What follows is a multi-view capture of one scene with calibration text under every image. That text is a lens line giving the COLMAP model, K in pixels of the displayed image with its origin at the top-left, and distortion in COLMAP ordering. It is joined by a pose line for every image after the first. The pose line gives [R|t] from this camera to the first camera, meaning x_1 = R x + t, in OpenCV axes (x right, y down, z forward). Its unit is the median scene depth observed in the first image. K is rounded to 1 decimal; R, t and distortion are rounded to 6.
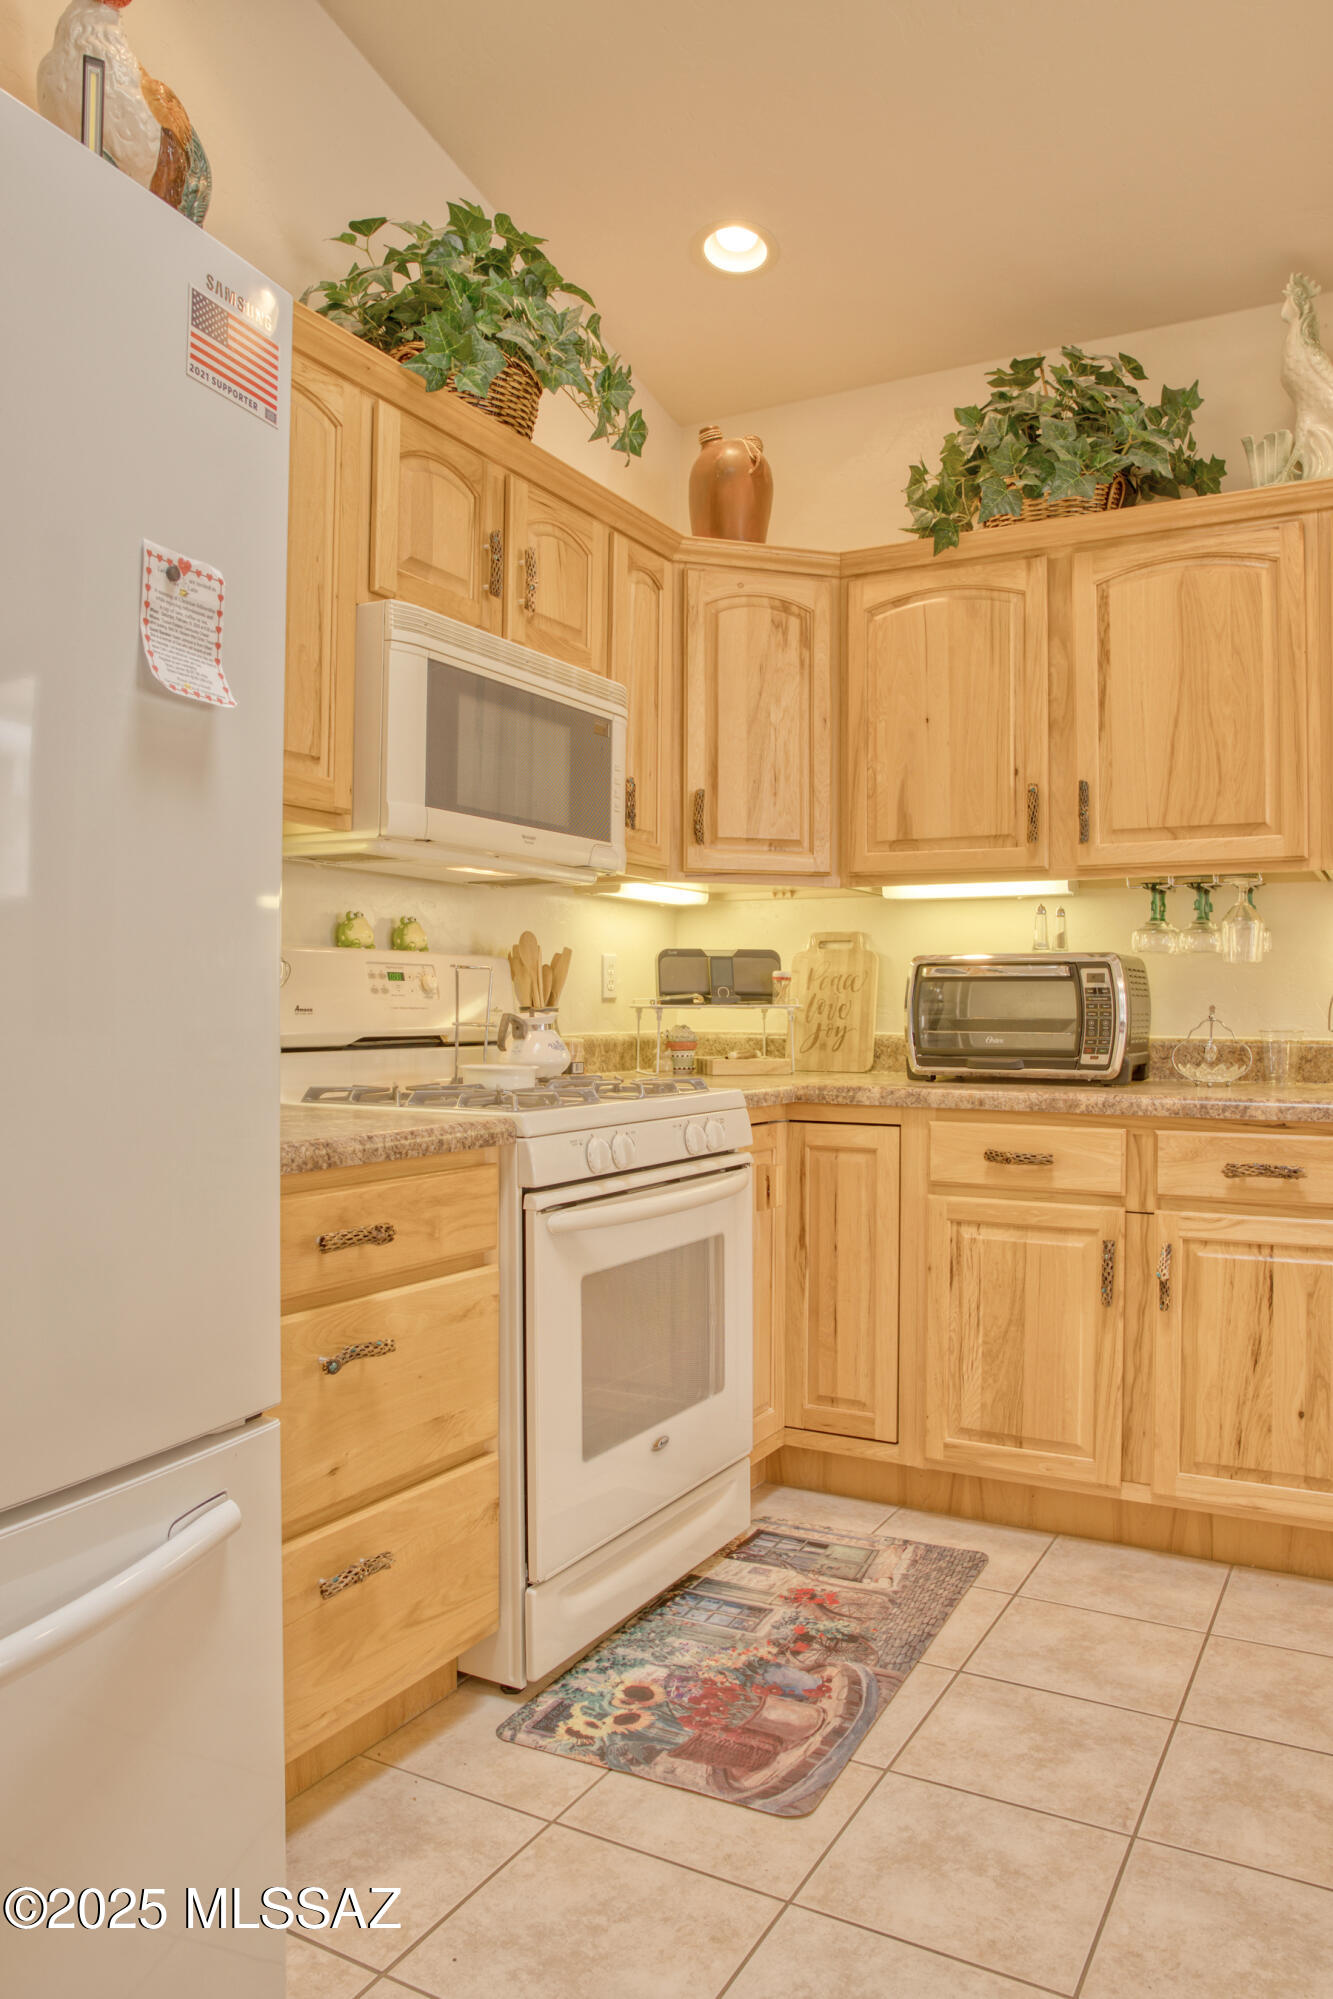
lens RADIAL K [[1409.5, 0, 676.8], [0, 1409.5, 1003.8], [0, 0, 1]] dist [-0.093133, 0.055493]
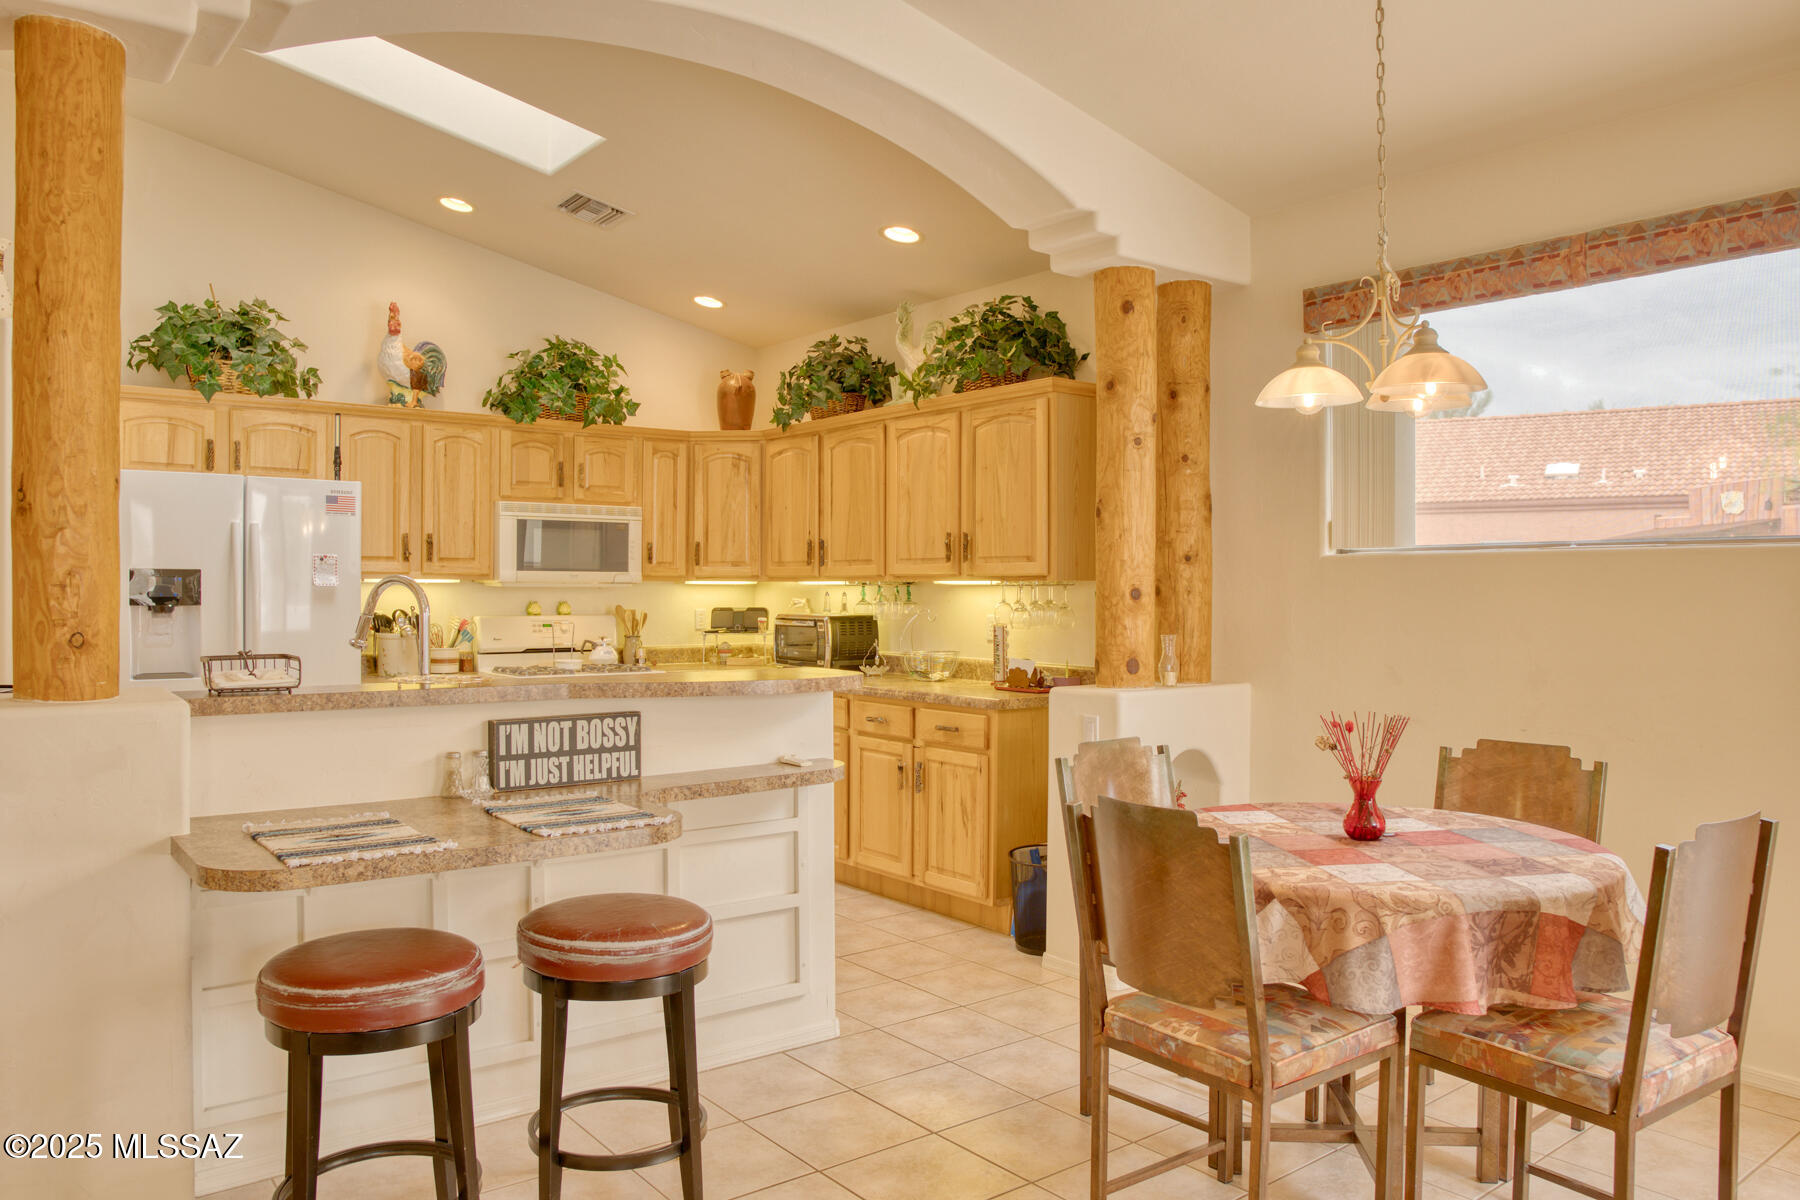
lens RADIAL K [[1269.2, 0, 910.2], [0, 1269.2, 600.2], [0, 0, 1]] dist [-0.093133, 0.055493]
pose [[0.914288, 0.002199, -0.405058, 1.207313], [0.001675, 0.999956, 0.009210, -0.076245], [0.405061, -0.009099, 0.914244, -0.781458]]
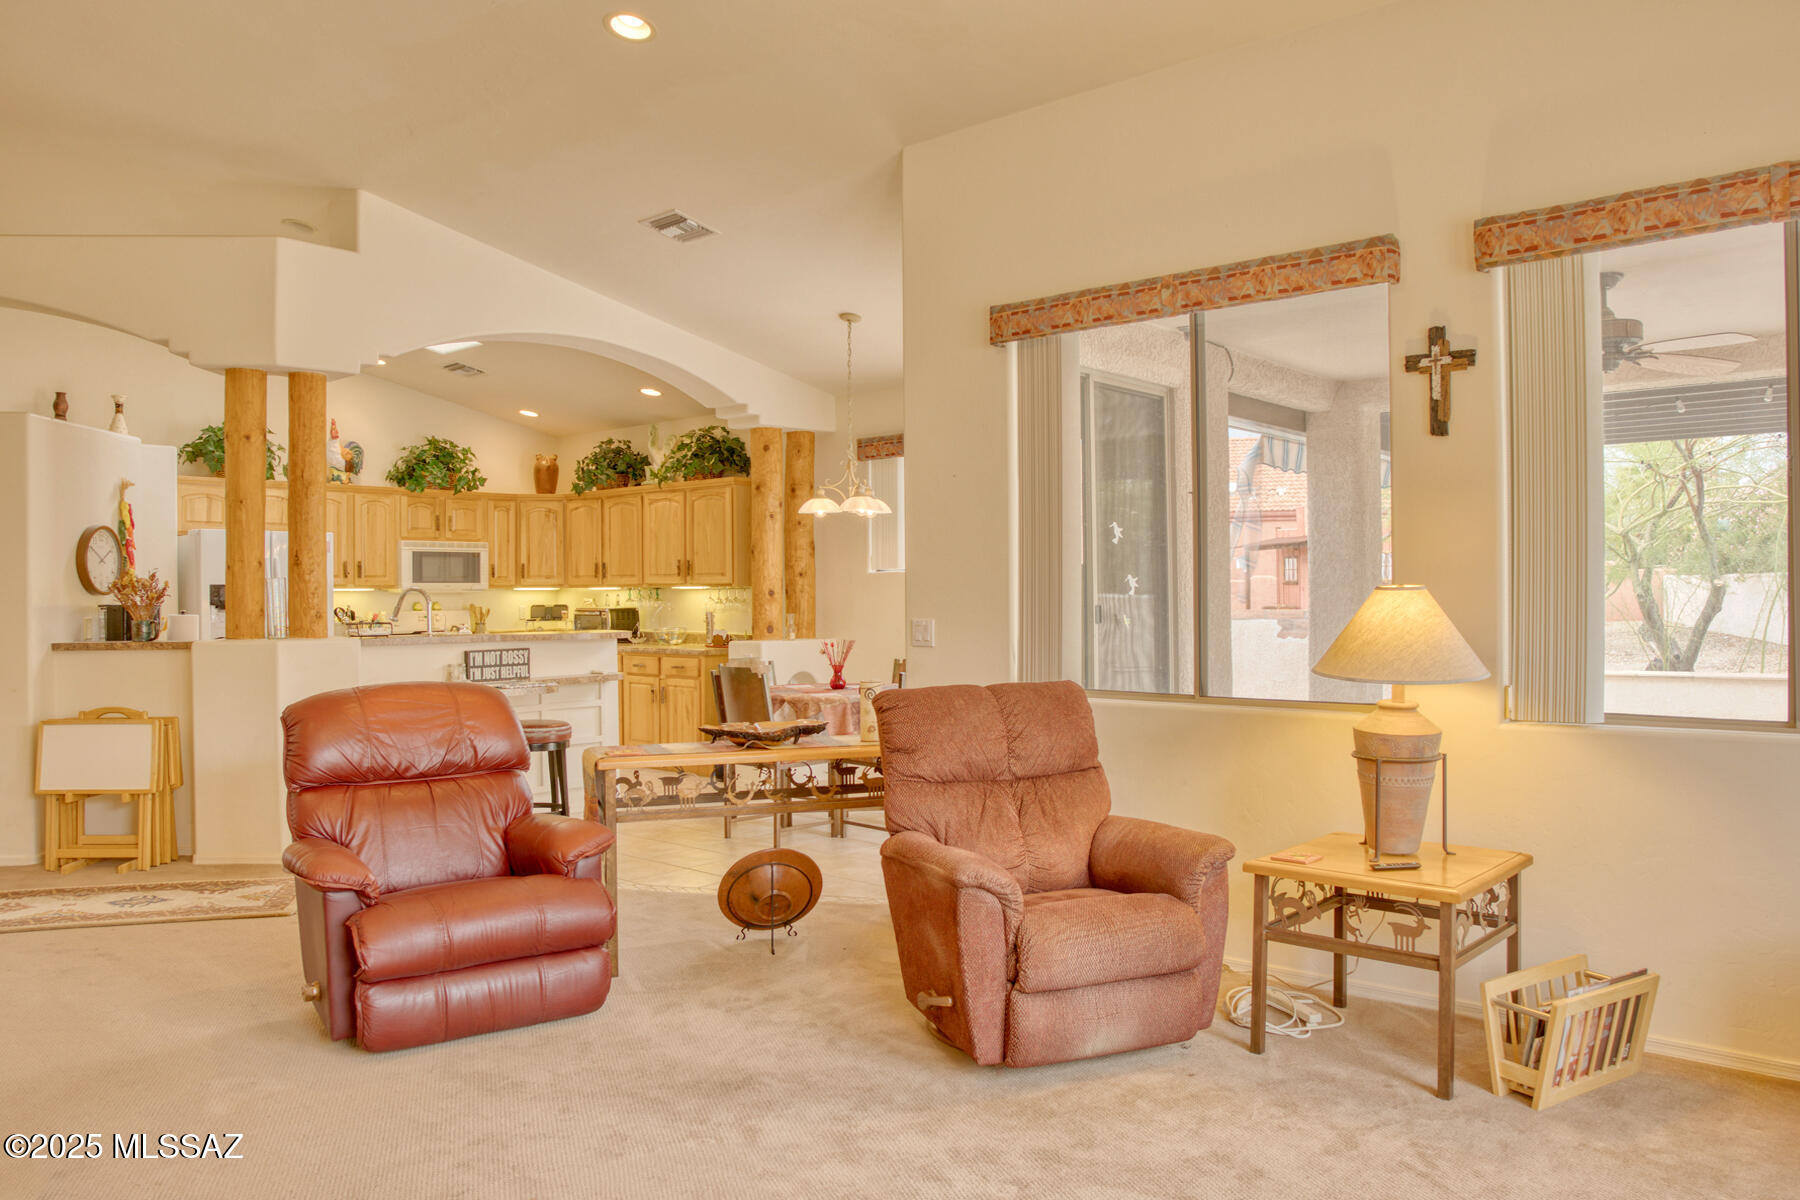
lens RADIAL K [[1269.2, 0, 979.0], [0, 1269.2, 593.1], [0, 0, 1]] dist [-0.093133, 0.055493]
pose [[0.983714, -0.010815, -0.179413, 1.828784], [0.011741, 0.999923, 0.004096, -0.075648], [0.179355, -0.006136, 0.983765, -2.081116]]
